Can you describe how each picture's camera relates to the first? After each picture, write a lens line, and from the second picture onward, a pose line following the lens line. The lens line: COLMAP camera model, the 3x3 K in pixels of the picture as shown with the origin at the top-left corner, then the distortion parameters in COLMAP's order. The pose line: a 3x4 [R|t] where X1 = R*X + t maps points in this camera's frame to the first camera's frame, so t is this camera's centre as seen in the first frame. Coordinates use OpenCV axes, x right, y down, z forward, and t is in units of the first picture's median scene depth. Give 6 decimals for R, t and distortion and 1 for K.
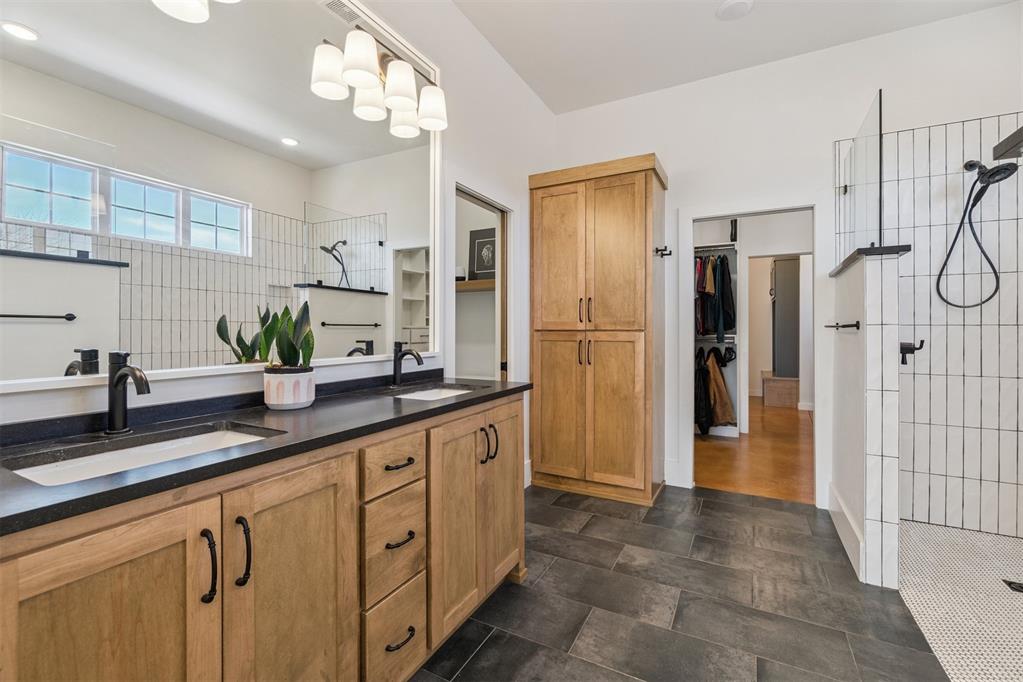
lens RADIAL K [[441.9, 0, 513.6], [0, 441.9, 342.8], [0, 0, 1]] dist [-0.005056, 0.001842]
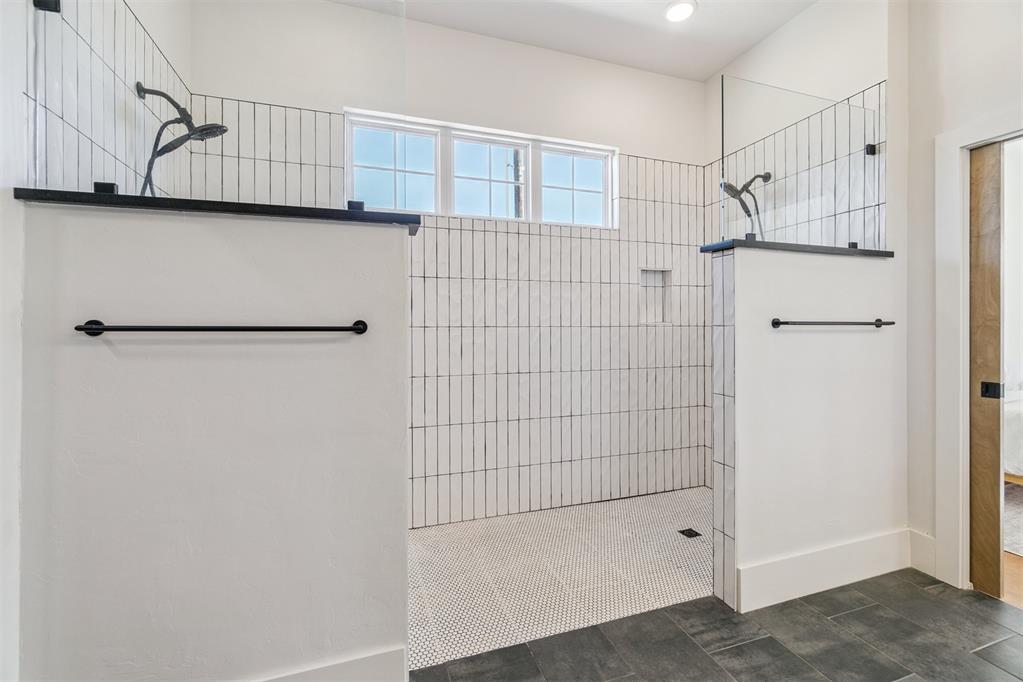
lens RADIAL K [[441.9, 0, 511.6], [0, 441.9, 343.7], [0, 0, 1]] dist [-0.005056, 0.001842]
pose [[0.727294, -0.006464, -0.686295, -0.257616], [0.005861, 0.999978, -0.003208, -0.019002], [0.686301, -0.001689, 0.727316, 0.408173]]
